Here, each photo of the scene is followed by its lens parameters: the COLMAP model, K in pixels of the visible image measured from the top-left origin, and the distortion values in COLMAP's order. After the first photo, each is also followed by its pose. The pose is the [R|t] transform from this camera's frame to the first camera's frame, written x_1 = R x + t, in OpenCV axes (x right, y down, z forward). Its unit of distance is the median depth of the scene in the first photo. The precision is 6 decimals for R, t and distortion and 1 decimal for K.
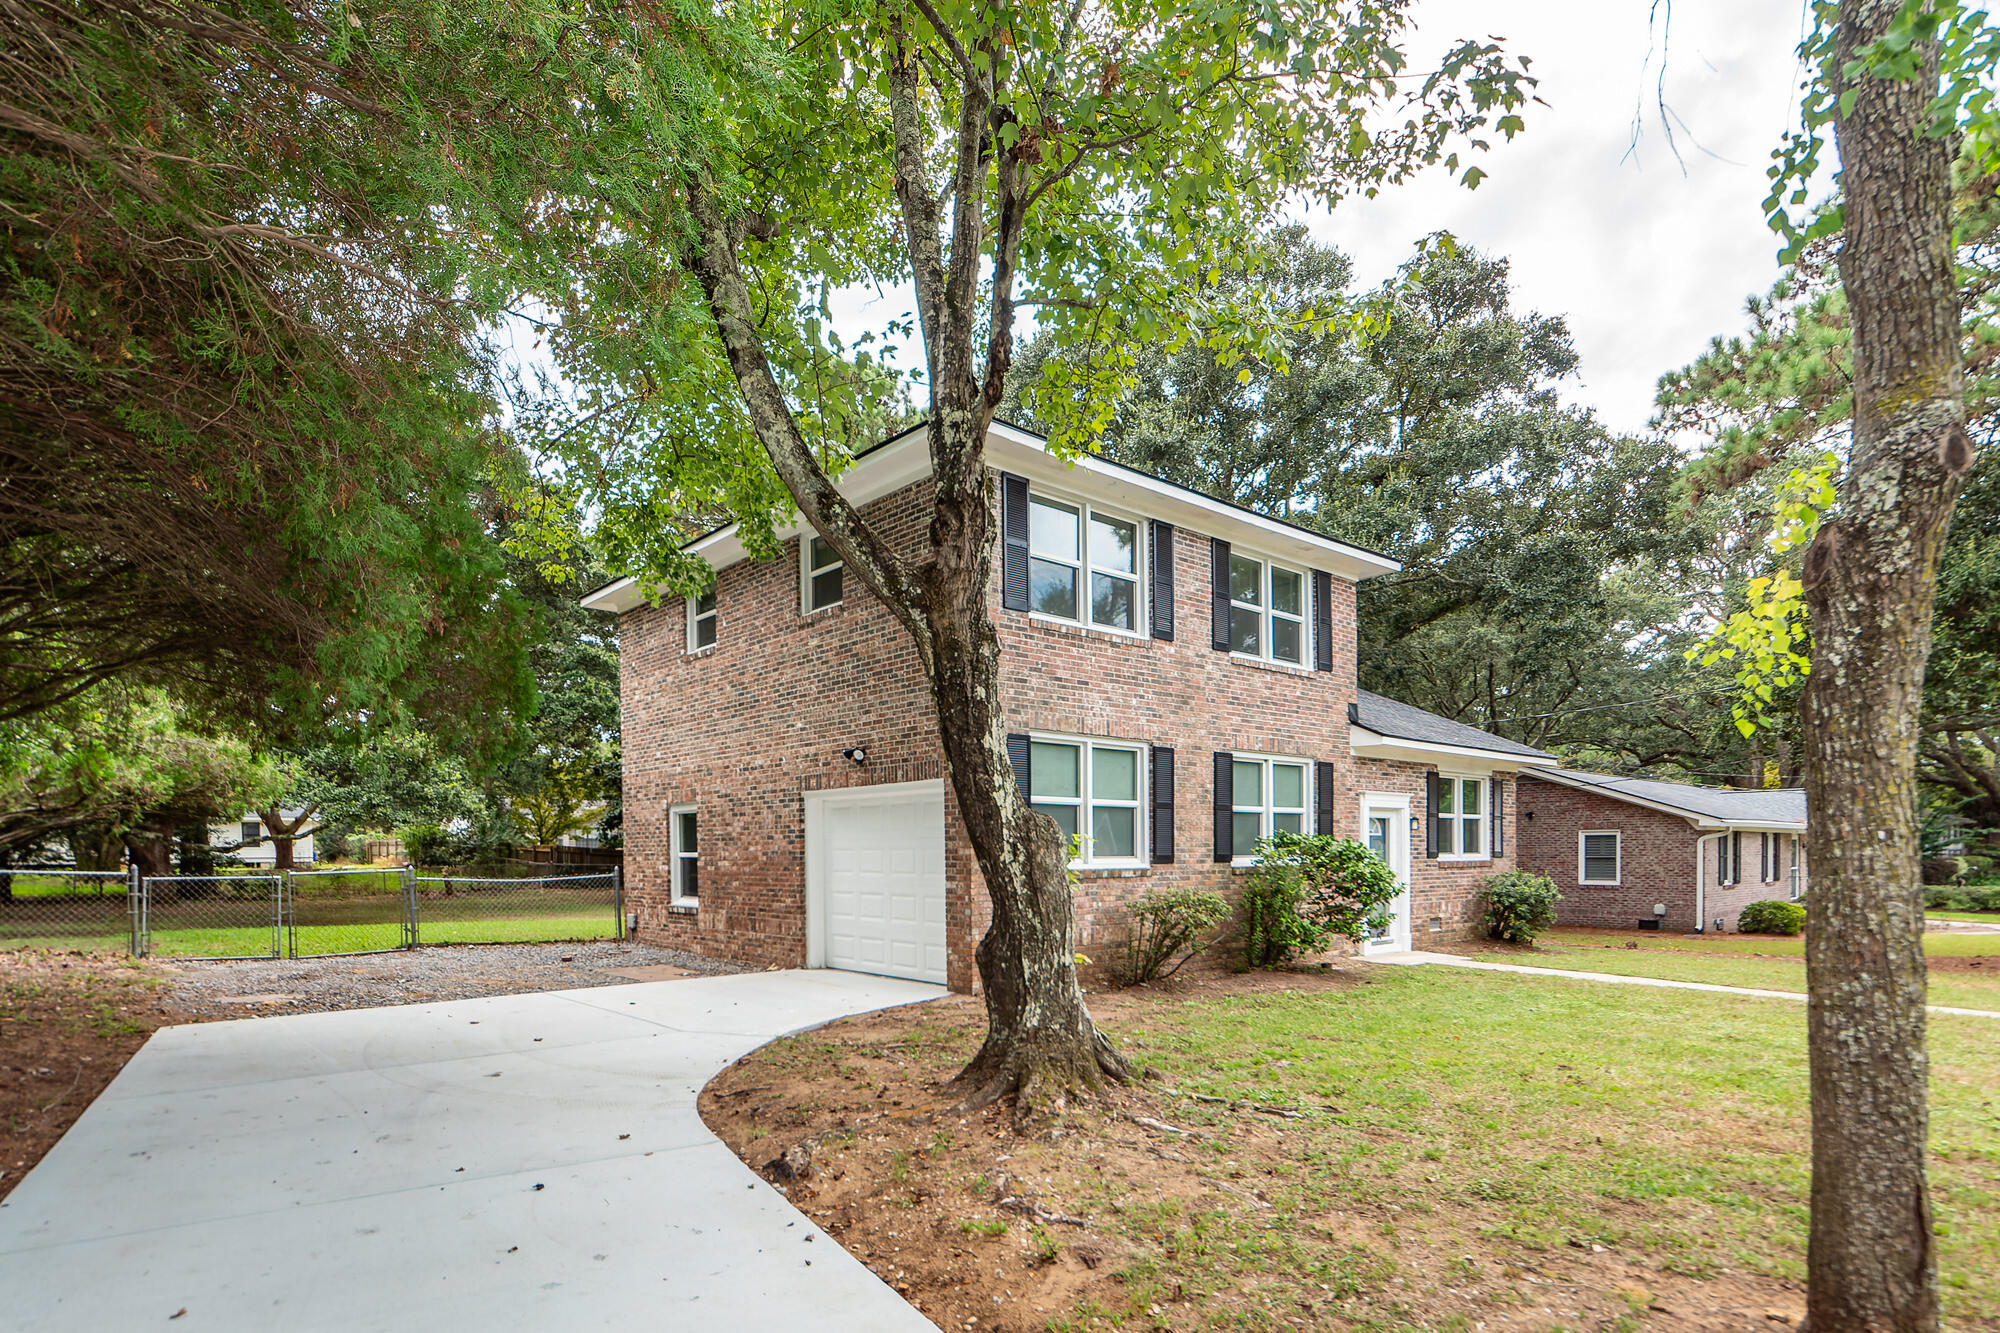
lens RADIAL K [[834.9, 0, 998.7], [0, 834.9, 662.5], [0, 0, 1]] dist [-0.007681, 0.000721]
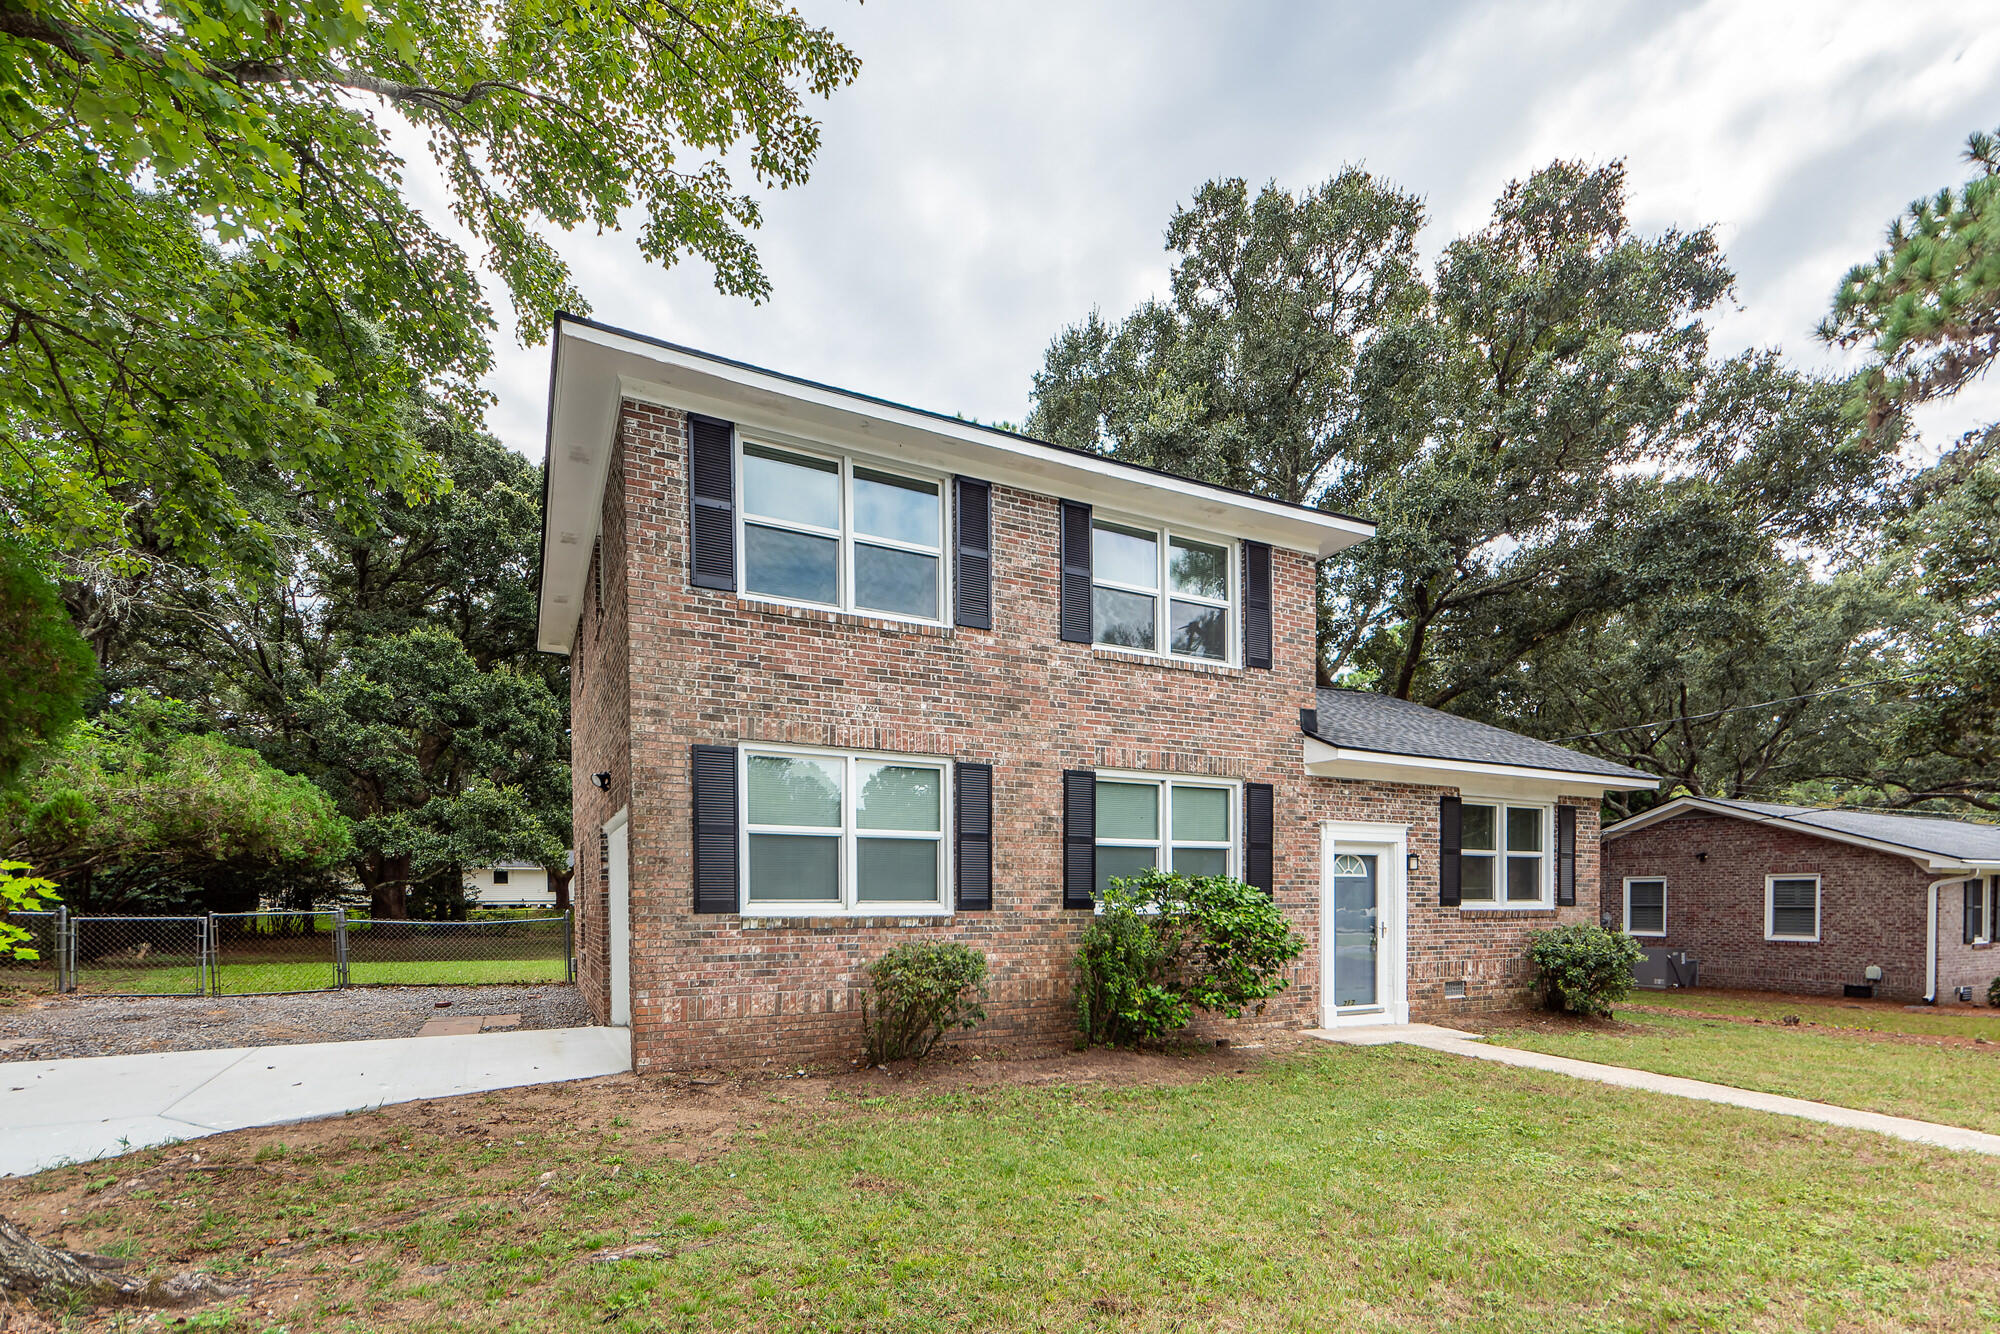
lens RADIAL K [[799.3, 0, 1033.8], [0, 799.3, 738.5], [0, 0, 1]] dist [0.001098, -0.000321]
pose [[0.982157, -0.032220, -0.185284, 0.291846], [0.037378, 0.999003, 0.024410, 0.045561], [0.184313, -0.030900, 0.982382, 0.199039]]
